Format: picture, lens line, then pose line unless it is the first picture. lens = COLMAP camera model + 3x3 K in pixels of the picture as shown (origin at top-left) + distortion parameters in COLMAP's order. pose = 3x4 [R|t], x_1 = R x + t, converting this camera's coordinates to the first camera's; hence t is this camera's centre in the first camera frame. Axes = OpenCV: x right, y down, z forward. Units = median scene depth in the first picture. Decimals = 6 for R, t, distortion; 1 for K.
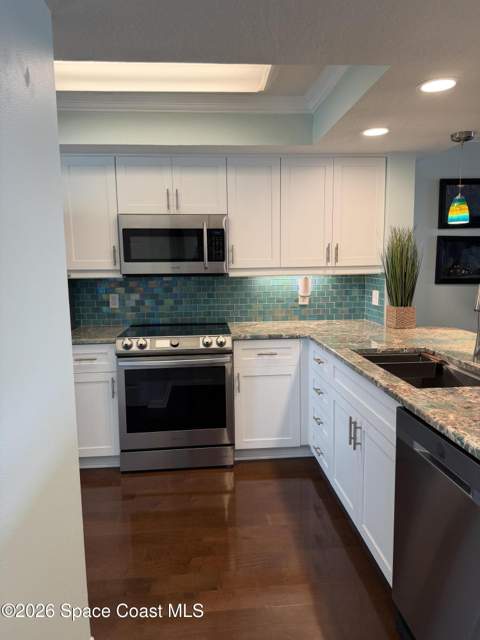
lens RADIAL K [[456.0, 0, 240.0], [0, 456.0, 320.0], [0, 0, 1]] dist [0.083222, -0.104350]
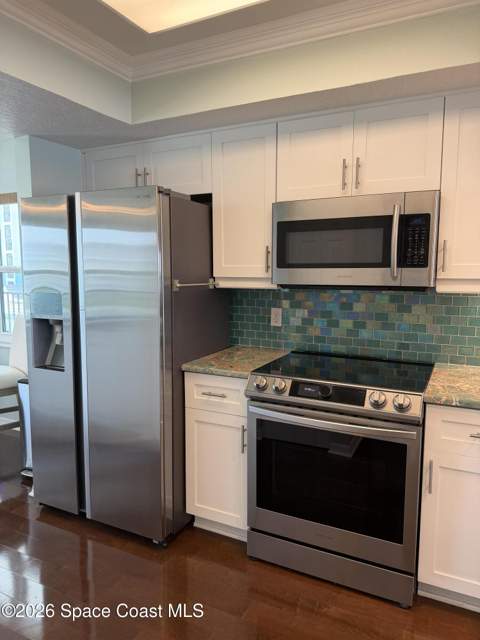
lens RADIAL K [[449.0, 0, 232.3], [0, 449.0, 322.1], [0, 0, 1]] dist [0.116192, -0.171563]
pose [[0.847590, 0.075670, -0.525229, 0.069909], [-0.072349, 0.997017, 0.026887, -0.053651], [0.525697, 0.015211, 0.850536, 0.350126]]
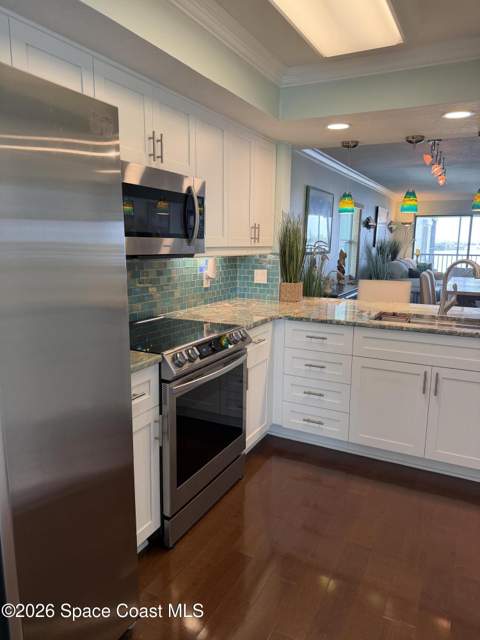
lens RADIAL K [[456.0, 0, 240.0], [0, 456.0, 320.0], [0, 0, 1]] dist [0.083222, -0.104350]
pose [[0.533932, -0.124673, 0.836285, -0.696209], [0.084963, 0.991974, 0.093638, -0.056438], [-0.841248, 0.021057, 0.540240, 0.512792]]
